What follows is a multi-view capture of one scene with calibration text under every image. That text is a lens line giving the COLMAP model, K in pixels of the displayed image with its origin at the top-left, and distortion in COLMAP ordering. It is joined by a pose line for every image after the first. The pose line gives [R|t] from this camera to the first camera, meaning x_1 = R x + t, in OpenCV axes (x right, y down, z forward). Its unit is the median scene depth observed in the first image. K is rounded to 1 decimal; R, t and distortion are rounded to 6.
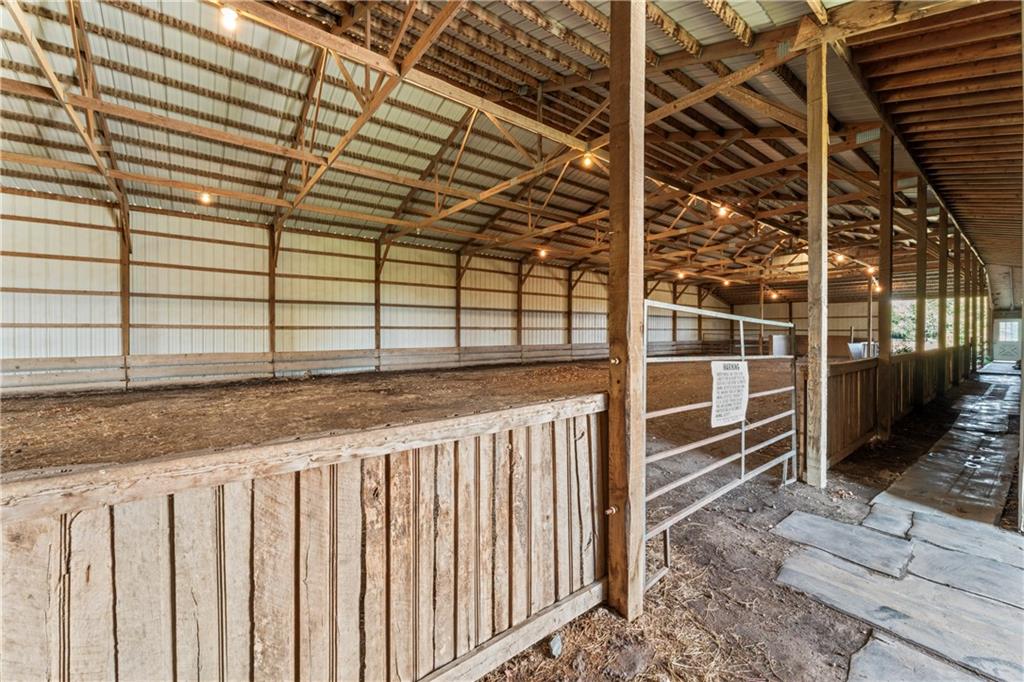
lens RADIAL K [[406.0, 0, 517.6], [0, 406.0, 338.2], [0, 0, 1]] dist [-0.000211, 0.000021]
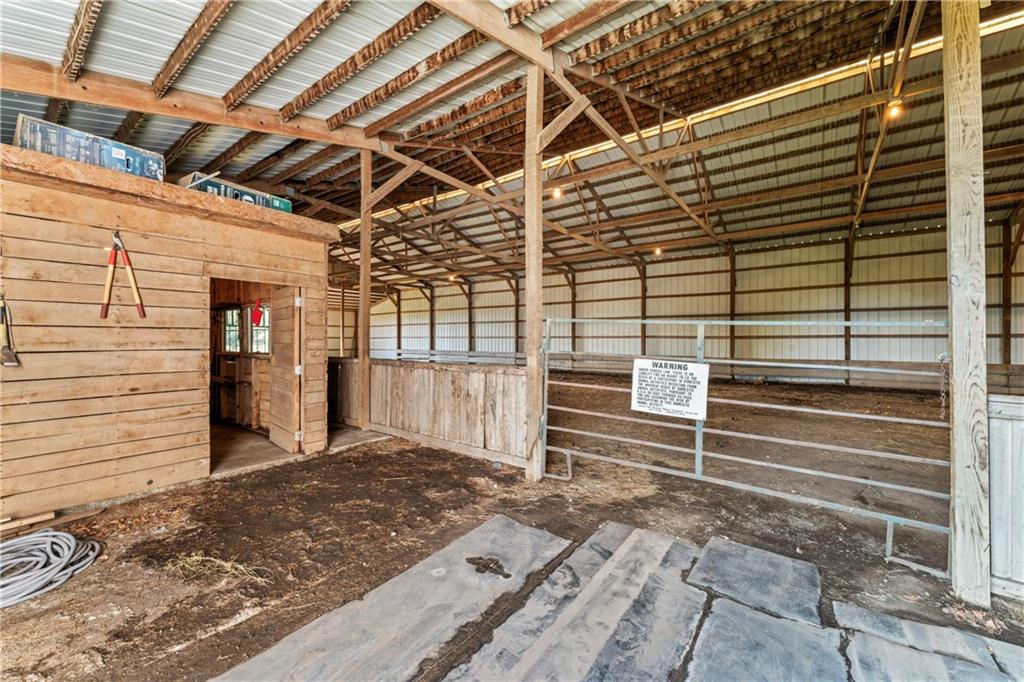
lens RADIAL K [[411.2, 0, 512.0], [0, 411.2, 341.0], [0, 0, 1]] dist [0.001247, 0.000140]
pose [[0.250322, -0.000514, -0.968163, 0.902924], [-0.018730, 0.999810, -0.005373, 0.007952], [0.967981, 0.019479, 0.250265, 0.162249]]
